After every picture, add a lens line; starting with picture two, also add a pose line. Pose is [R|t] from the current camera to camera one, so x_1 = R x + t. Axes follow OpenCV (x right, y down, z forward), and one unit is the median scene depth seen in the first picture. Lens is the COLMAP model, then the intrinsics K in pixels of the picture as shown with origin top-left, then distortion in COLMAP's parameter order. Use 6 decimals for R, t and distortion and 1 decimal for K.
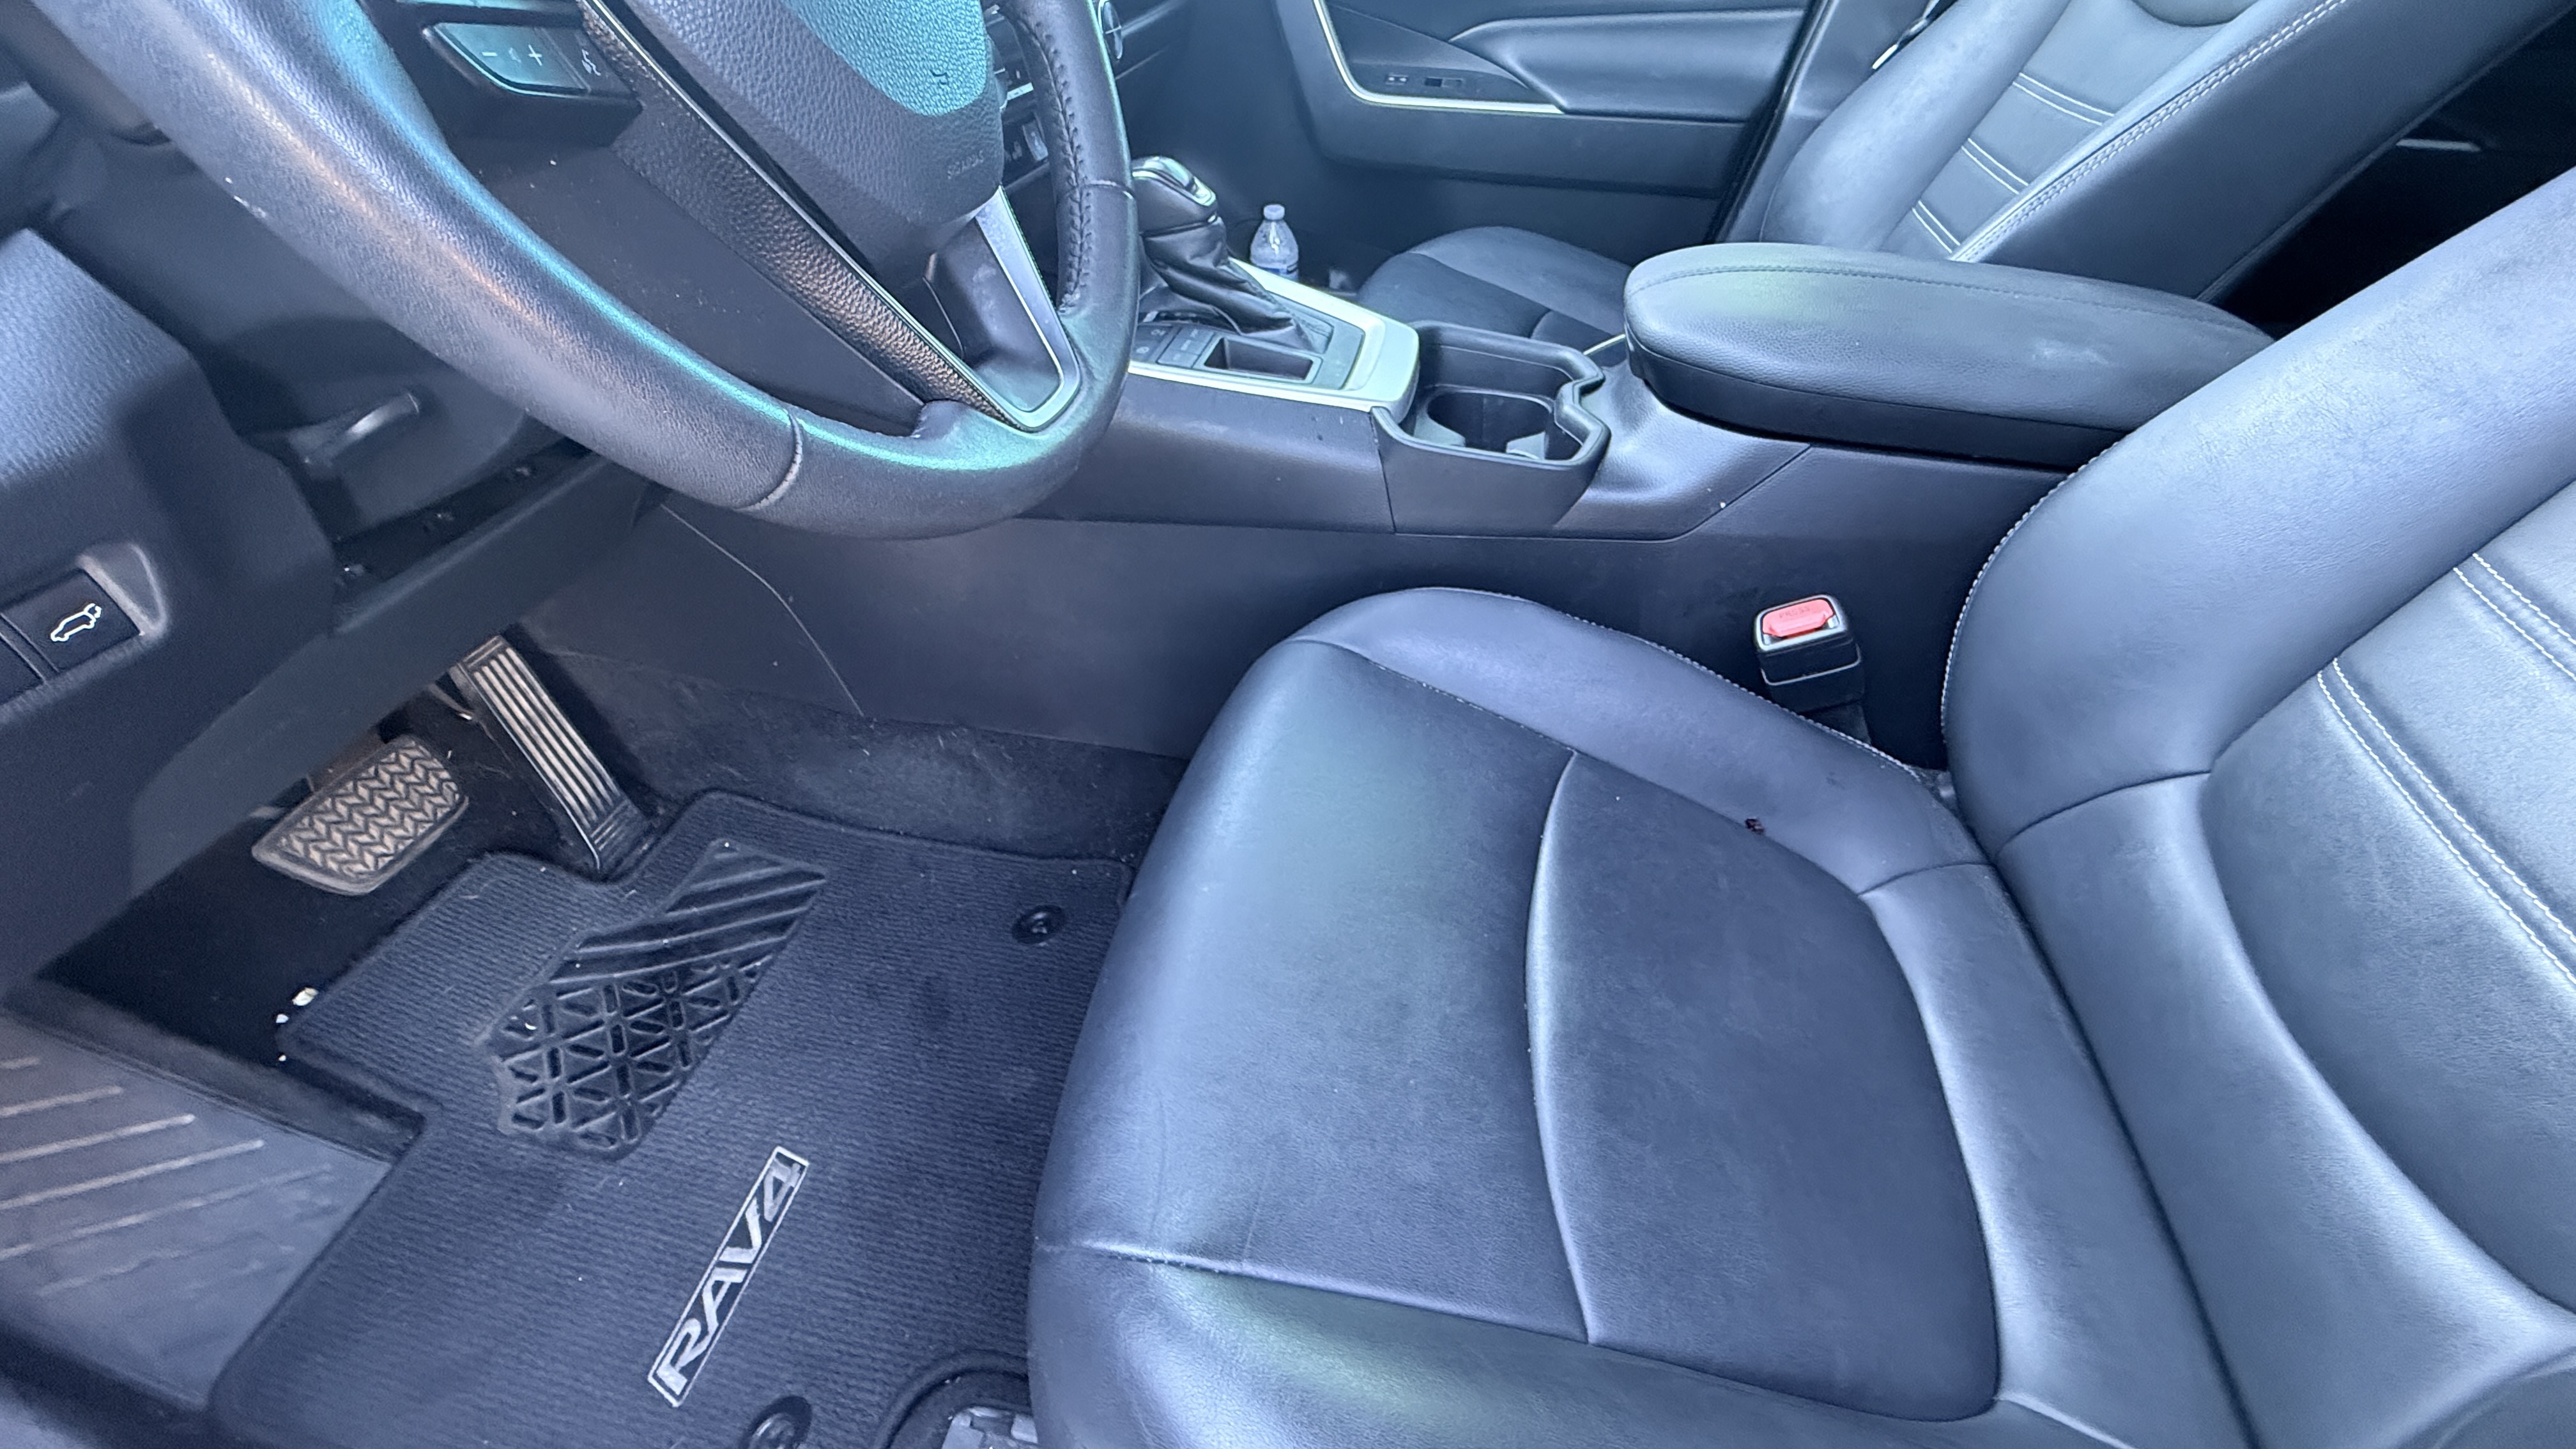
lens RADIAL K [[1028.5, 0, 1280.9], [0, 1028.5, 729.1], [0, 0, 1]] dist [-0.000425, 0.000159]
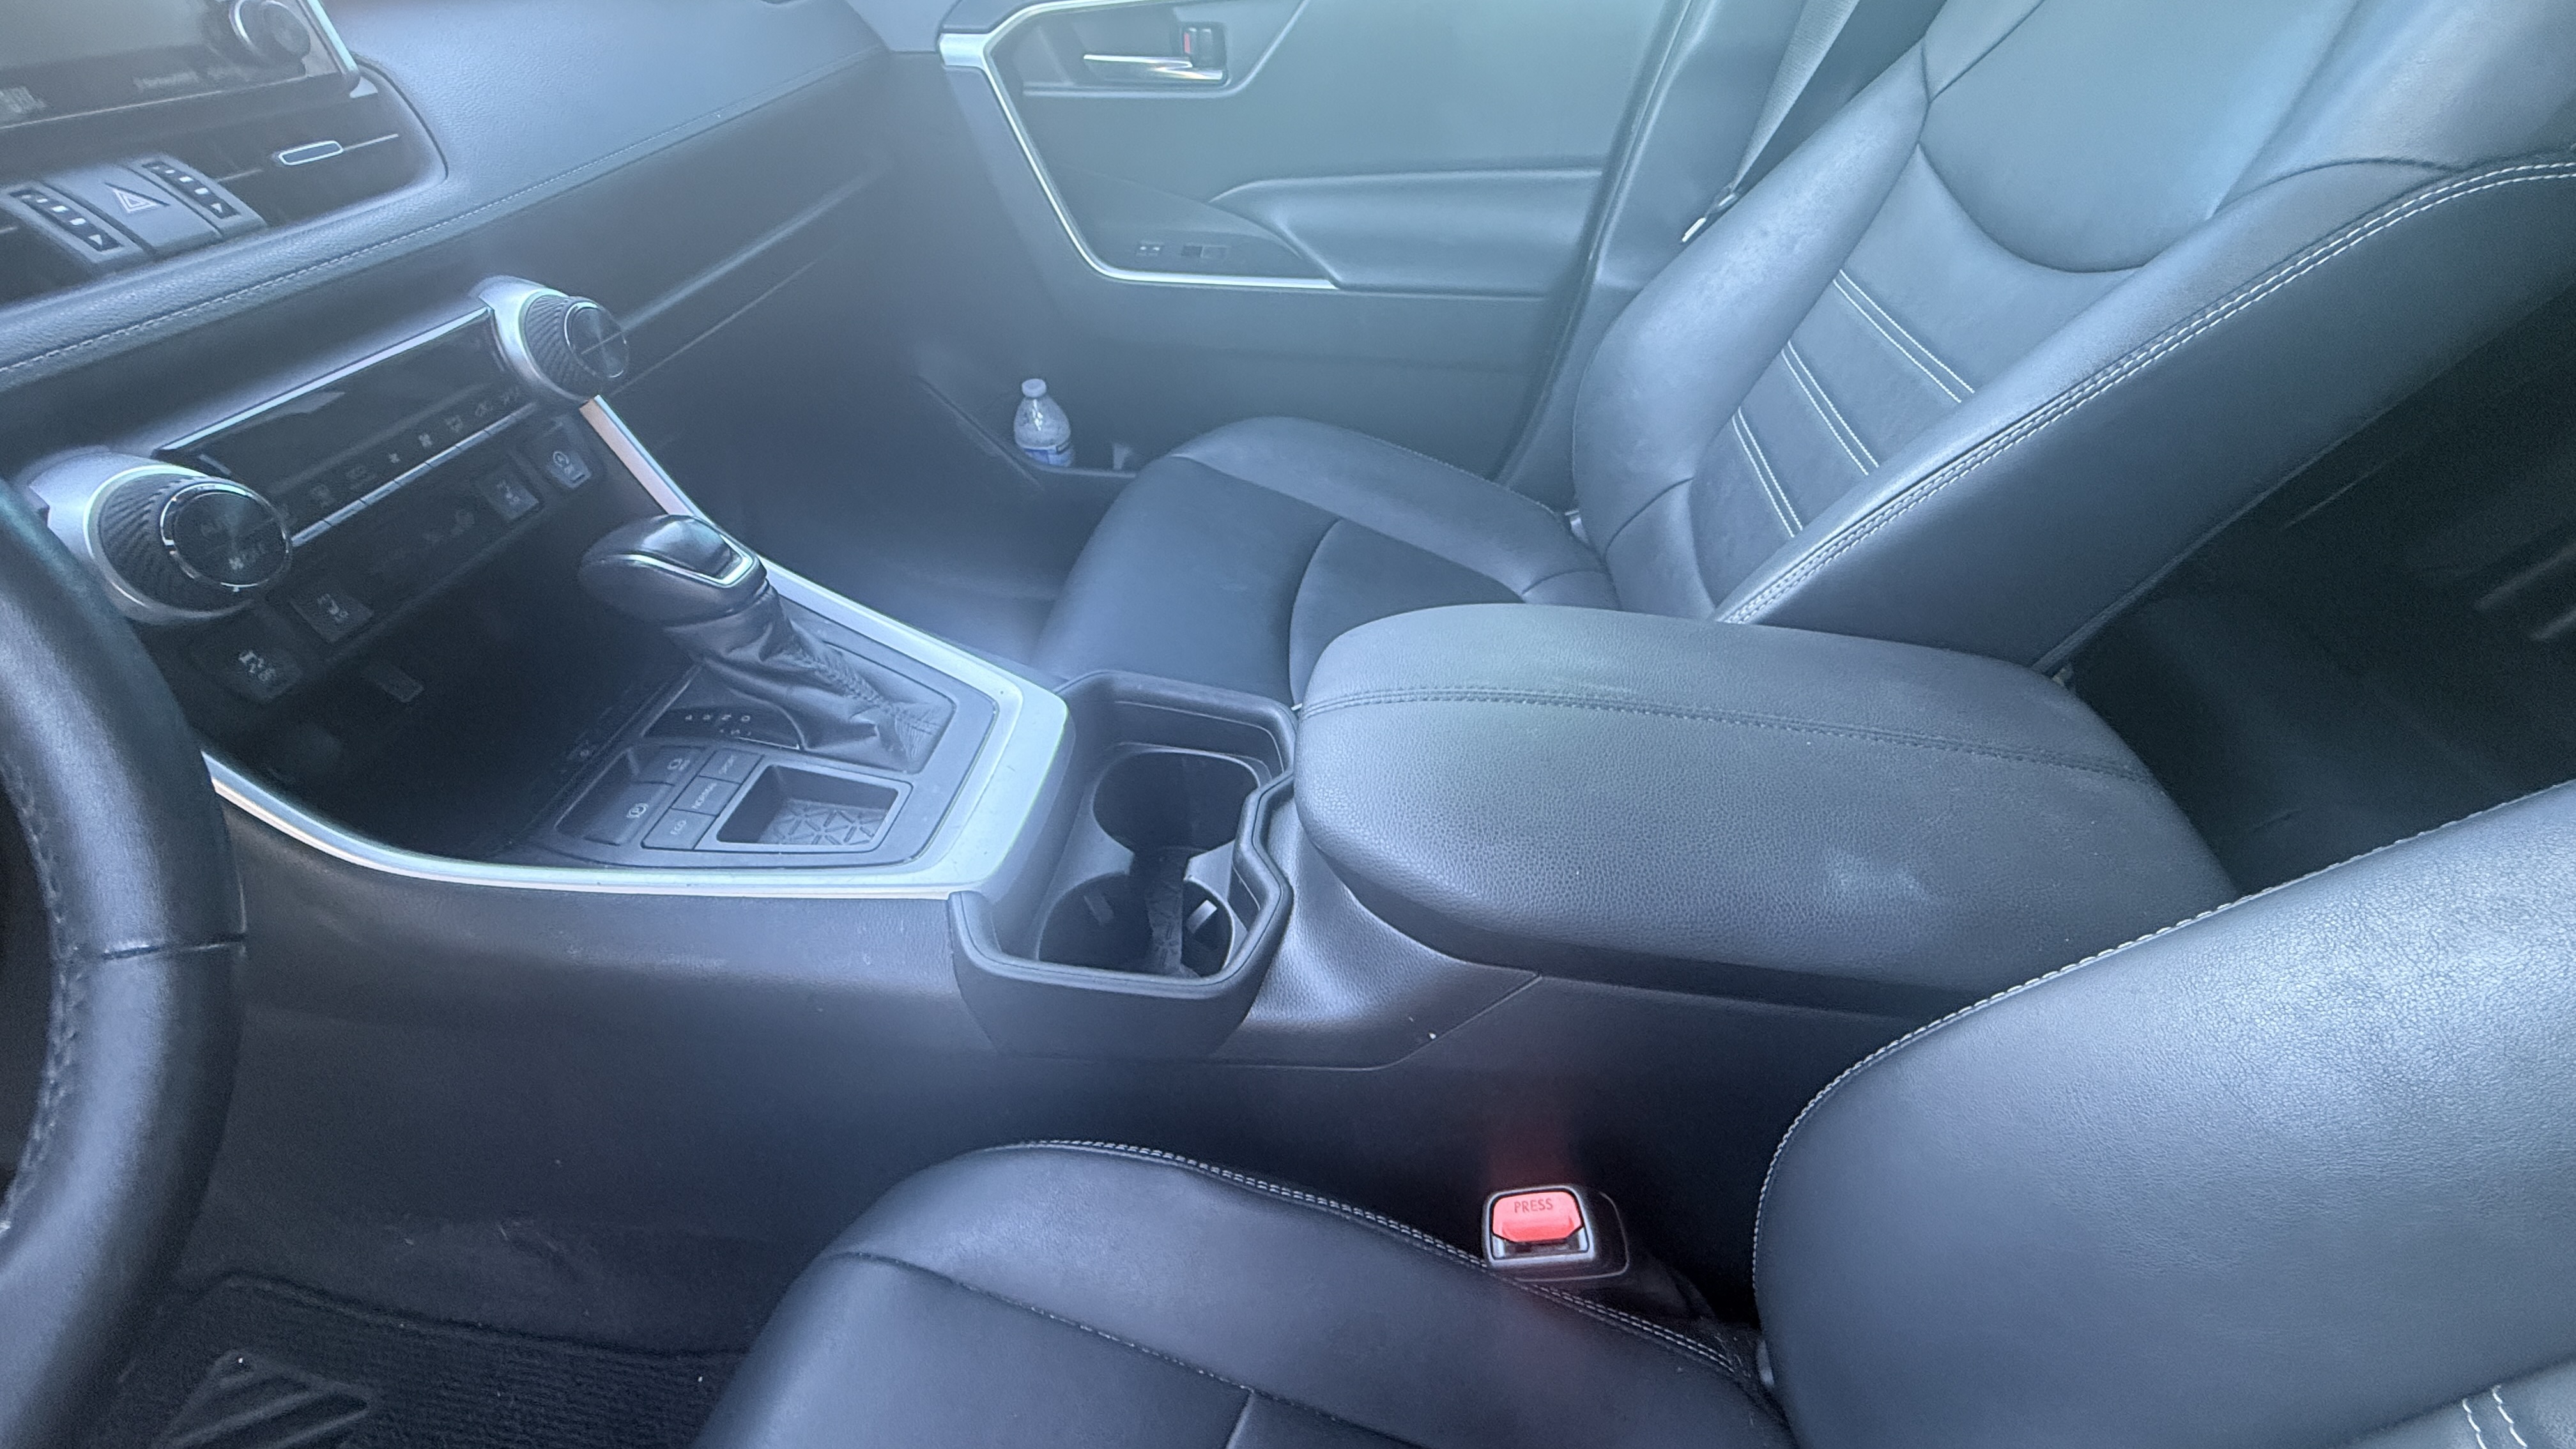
lens RADIAL K [[1028.5, 0, 1279.4], [0, 1028.5, 726.6], [0, 0, 1]] dist [-0.000425, 0.000159]
pose [[0.996920, -0.058276, 0.052475, 0.201763], [0.059100, 0.998150, -0.014277, -0.288224], [-0.051546, 0.017334, 0.998520, 0.197238]]
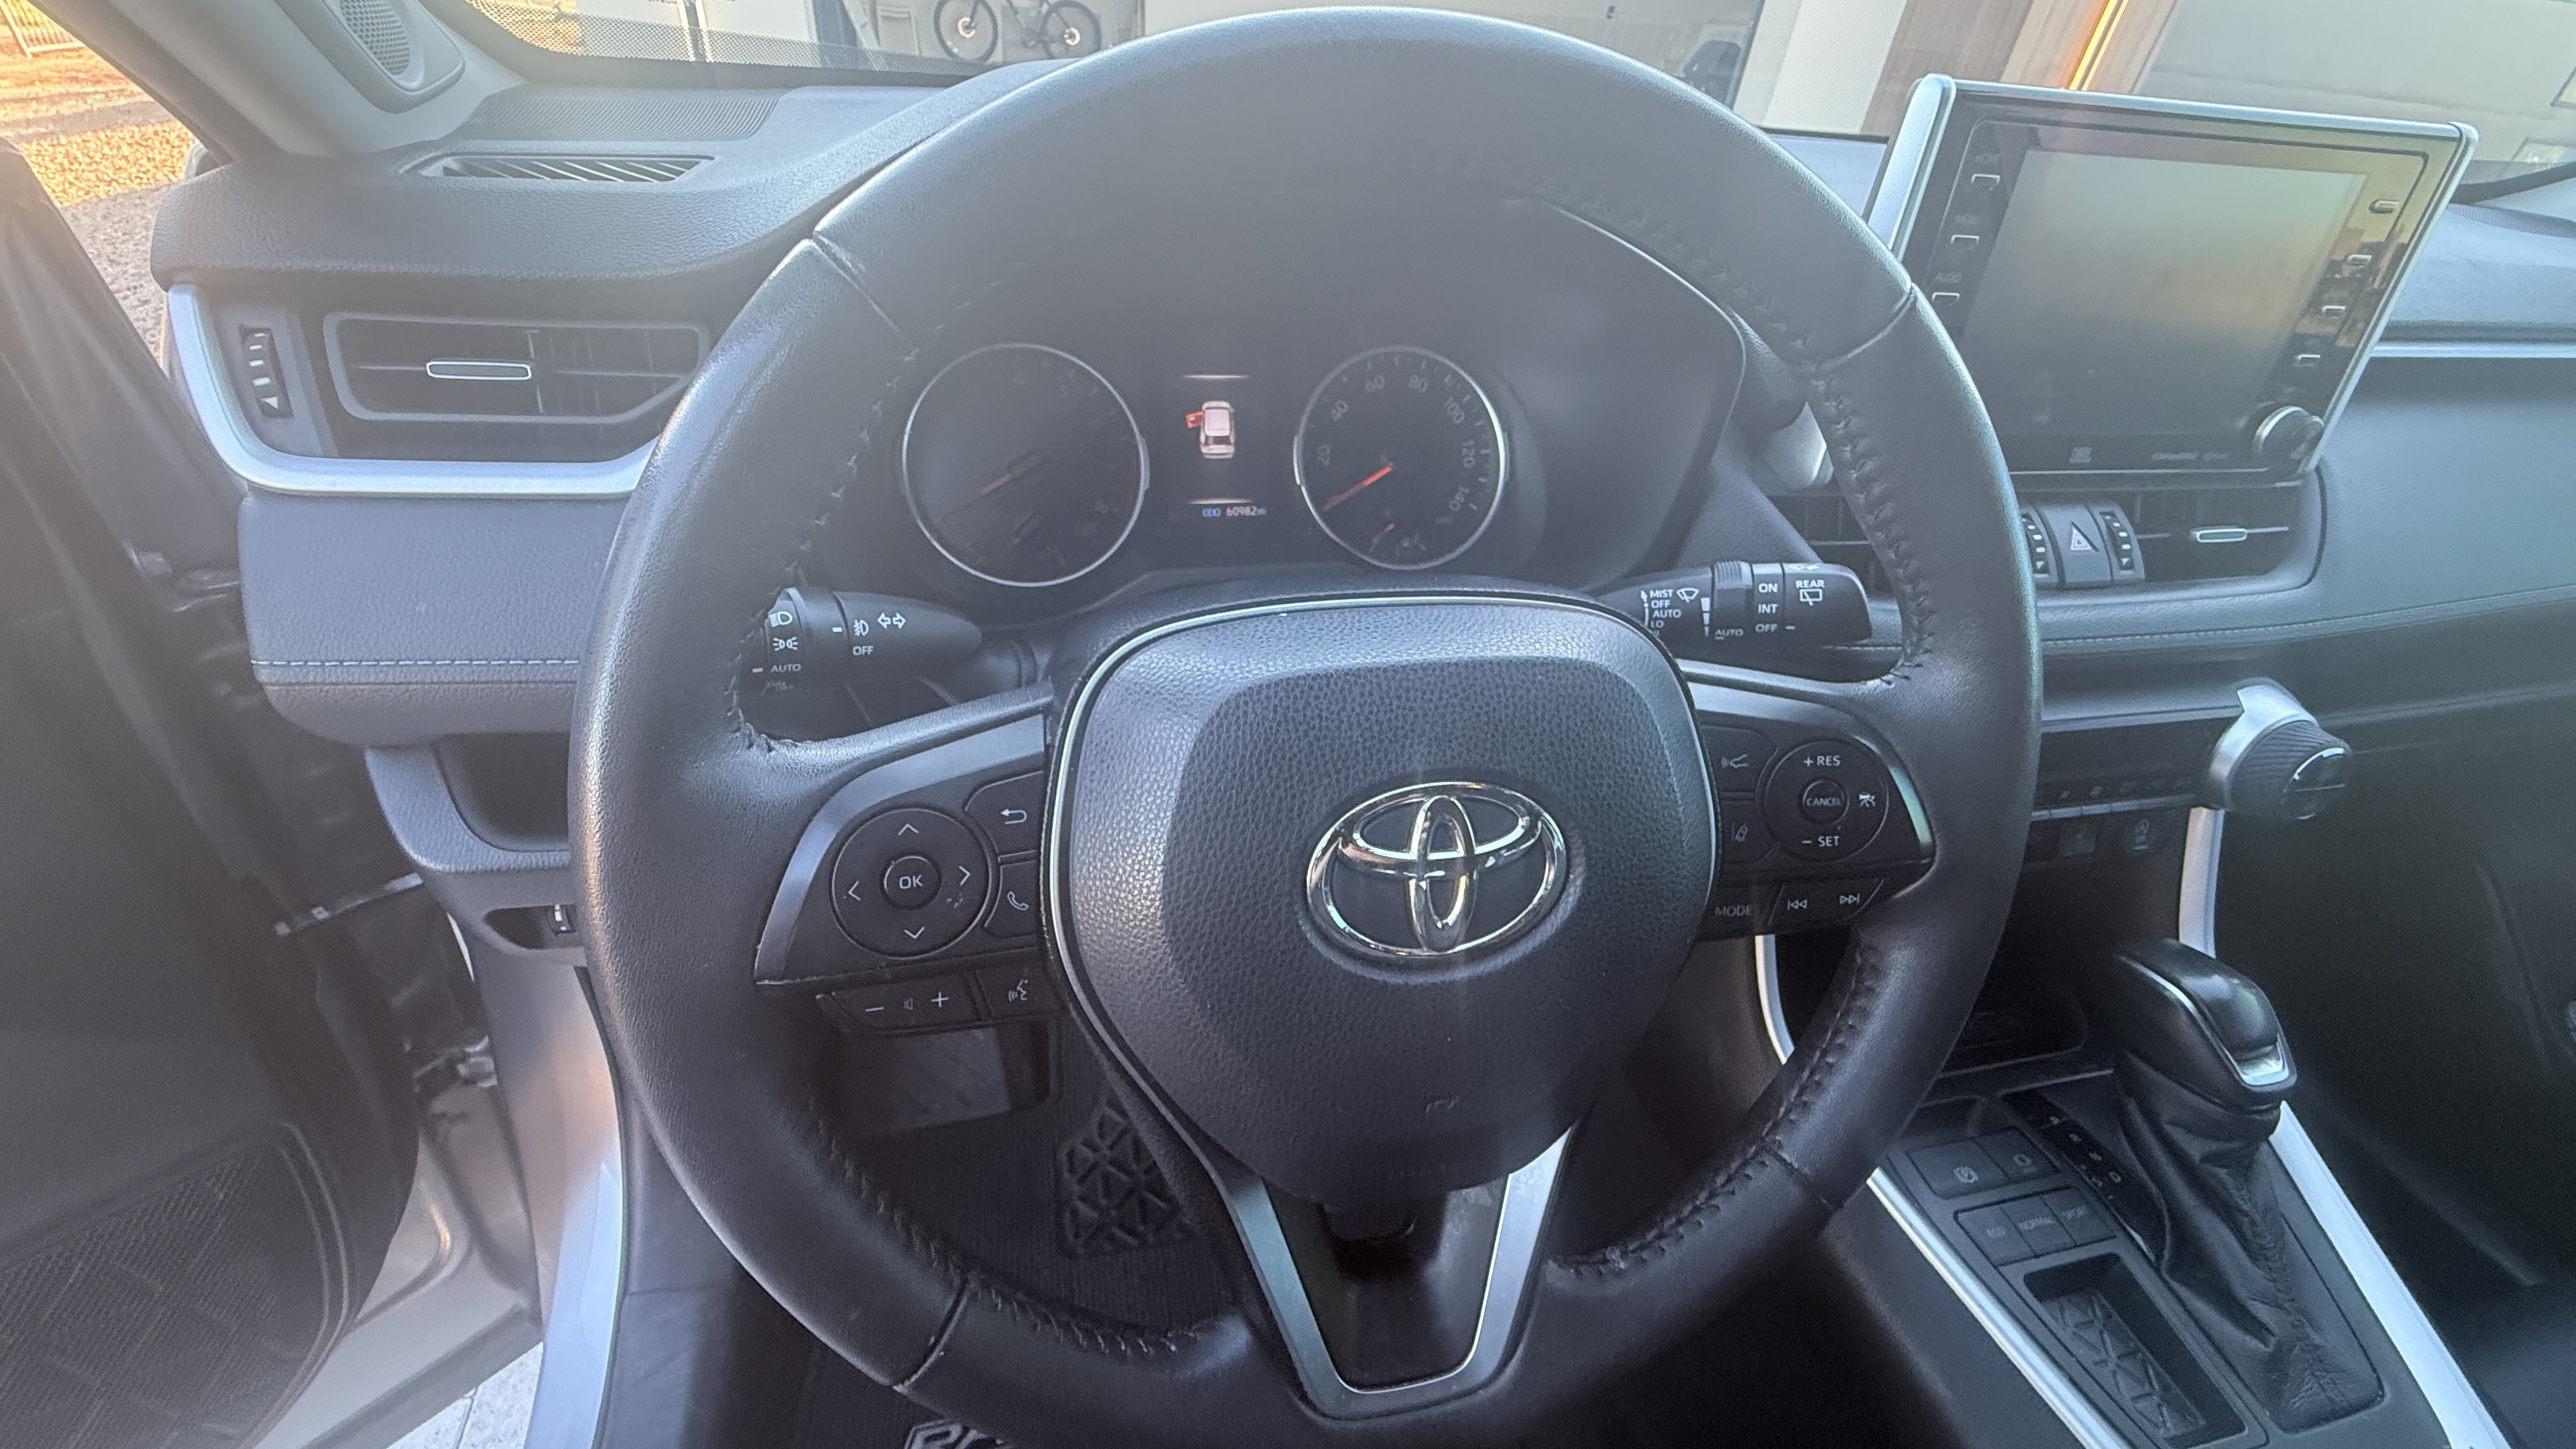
lens RADIAL K [[1028.5, 0, 1286.7], [0, 1028.5, 730.7], [0, 0, 1]] dist [-0.000425, 0.000159]
pose [[0.434620, 0.535943, -0.723789, 0.006371], [-0.637611, 0.750685, 0.172986, -0.310943], [0.636048, 0.386313, 0.667986, 0.097888]]
